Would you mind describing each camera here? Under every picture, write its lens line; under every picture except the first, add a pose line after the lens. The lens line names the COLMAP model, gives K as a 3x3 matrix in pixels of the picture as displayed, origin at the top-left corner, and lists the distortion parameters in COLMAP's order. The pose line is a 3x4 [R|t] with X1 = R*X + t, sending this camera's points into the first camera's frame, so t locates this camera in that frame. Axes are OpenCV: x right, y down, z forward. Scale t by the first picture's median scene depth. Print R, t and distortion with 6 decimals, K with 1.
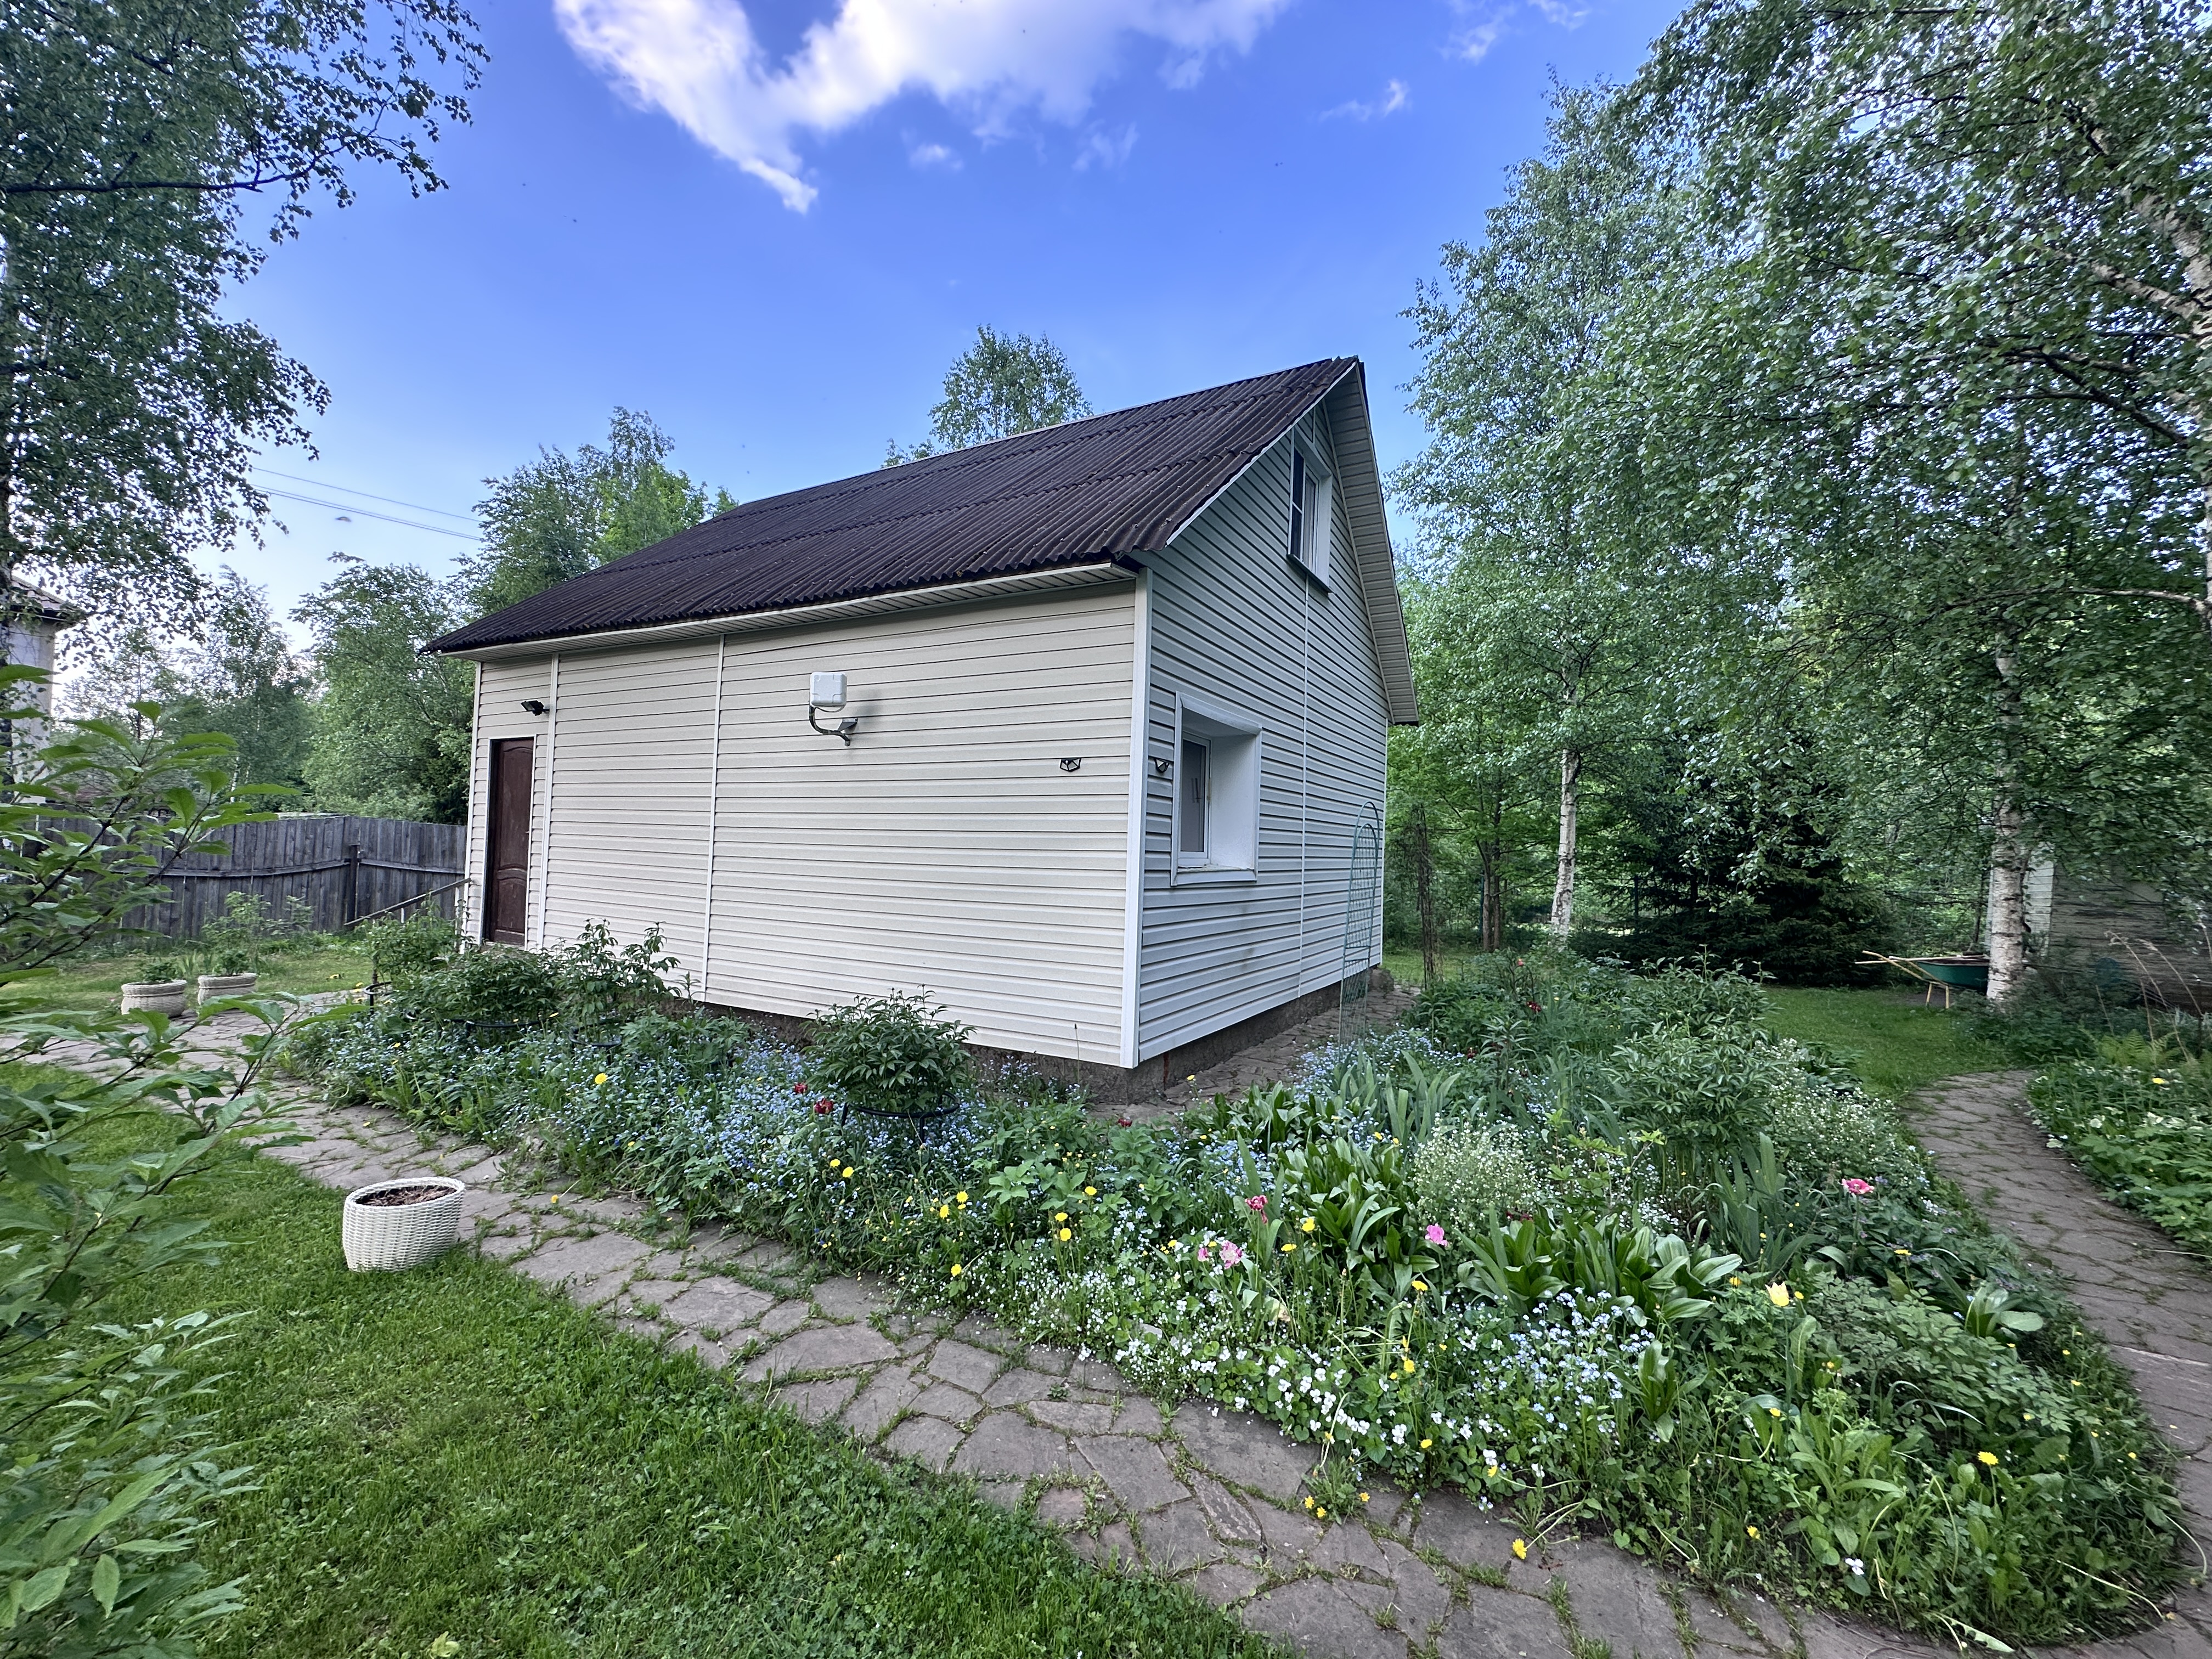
lens RADIAL K [[884.7, 0, 1115.4], [0, 884.7, 824.8], [0, 0, 1]] dist [-0.005382, 0.000805]
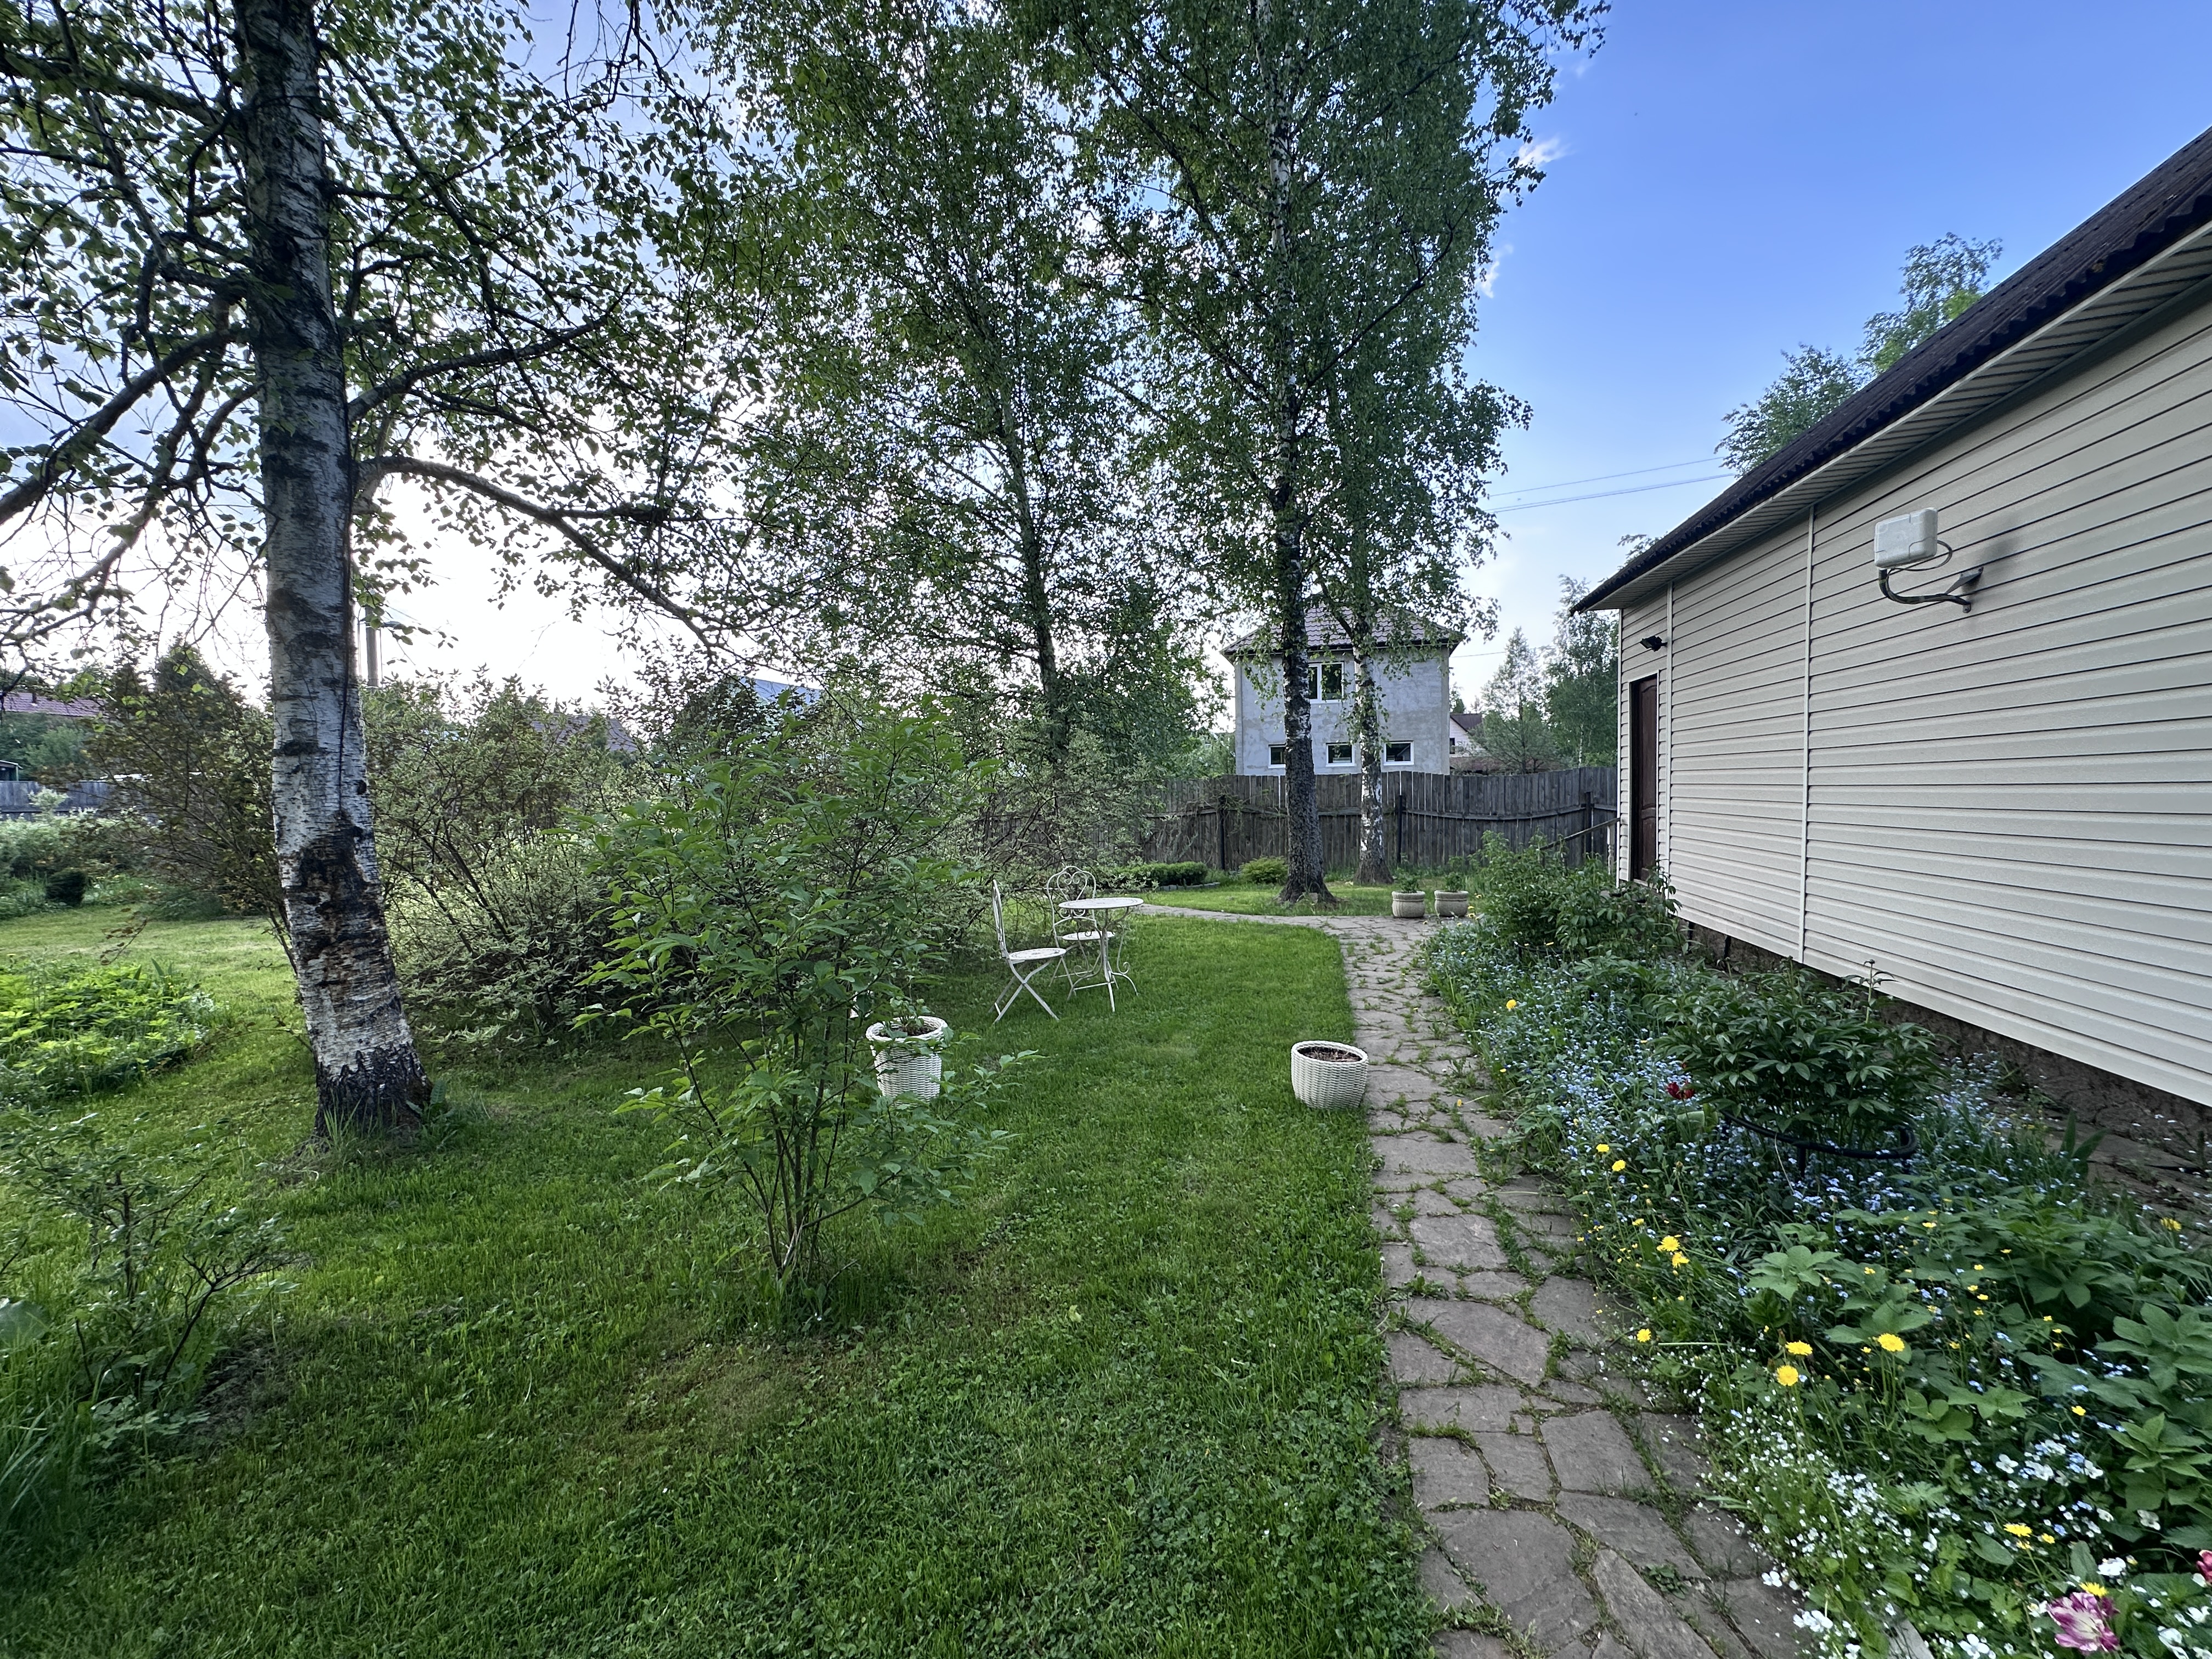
lens RADIAL K [[884.7, 0, 1099.9], [0, 884.7, 829.2], [0, 0, 1]] dist [-0.005382, 0.000805]
pose [[0.250846, 0.004847, -0.968015, 0.216467], [0.056857, 0.998187, 0.019732, 0.029179], [0.966356, -0.059988, 0.250115, 0.226418]]
